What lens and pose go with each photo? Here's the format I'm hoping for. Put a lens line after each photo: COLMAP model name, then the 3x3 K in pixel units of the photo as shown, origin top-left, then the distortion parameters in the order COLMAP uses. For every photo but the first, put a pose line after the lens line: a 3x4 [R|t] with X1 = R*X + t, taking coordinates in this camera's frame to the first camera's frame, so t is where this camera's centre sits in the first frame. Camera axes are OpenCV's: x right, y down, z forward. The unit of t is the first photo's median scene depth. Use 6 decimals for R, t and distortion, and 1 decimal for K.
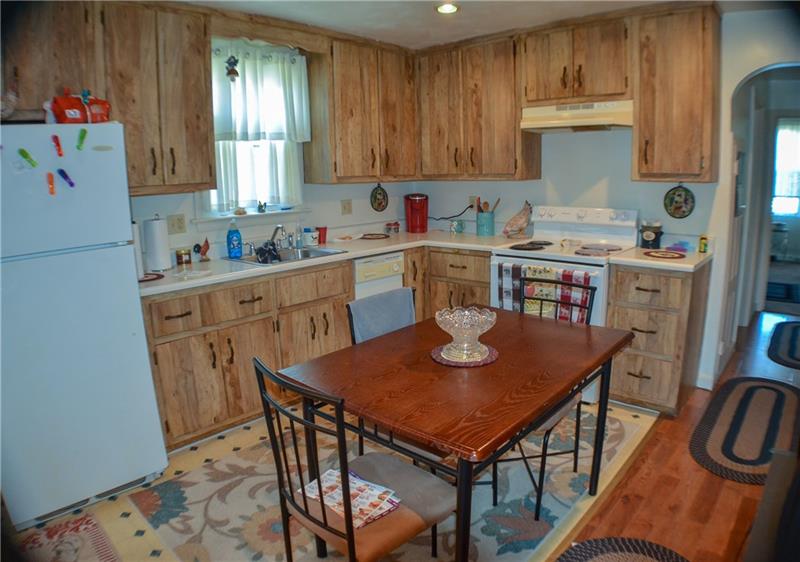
lens RADIAL K [[523.3, 0, 398.0], [0, 523.3, 281.9], [0, 0, 1]] dist [-0.181200, 0.041609]
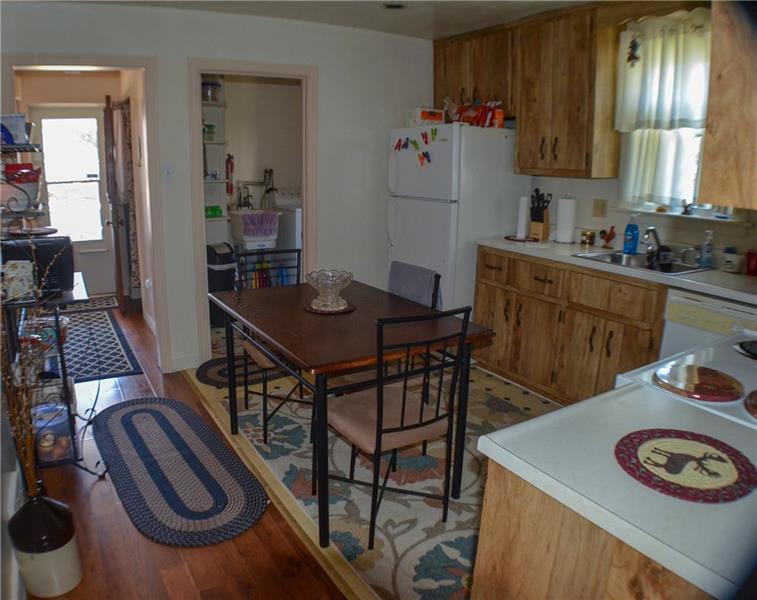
lens RADIAL K [[546.8, 0, 348.4], [0, 546.8, 299.3], [0, 0, 1]] dist [-0.187096, 0.045679]
pose [[-0.317855, 0.251768, -0.914101, 0.785285], [-0.188957, 0.927940, 0.321284, -0.187712], [0.929120, 0.274848, -0.247376, 0.821875]]
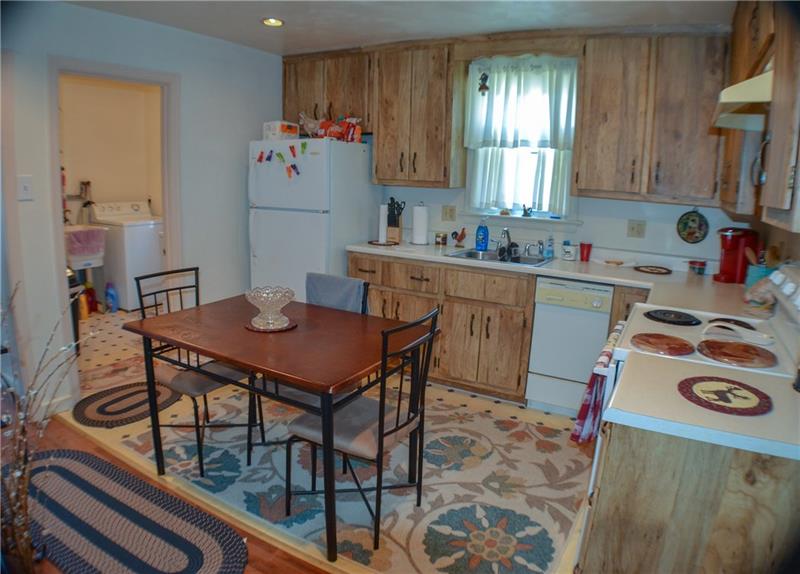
lens RADIAL K [[522.7, 0, 400.0], [0, 522.7, 287.0], [0, 0, 1]] dist [-0.184909, 0.036489]
pose [[0.213396, 0.235874, -0.948064, 0.796917], [-0.235185, 0.954282, 0.184484, -0.147506], [0.948235, 0.183602, 0.259114, 0.577595]]
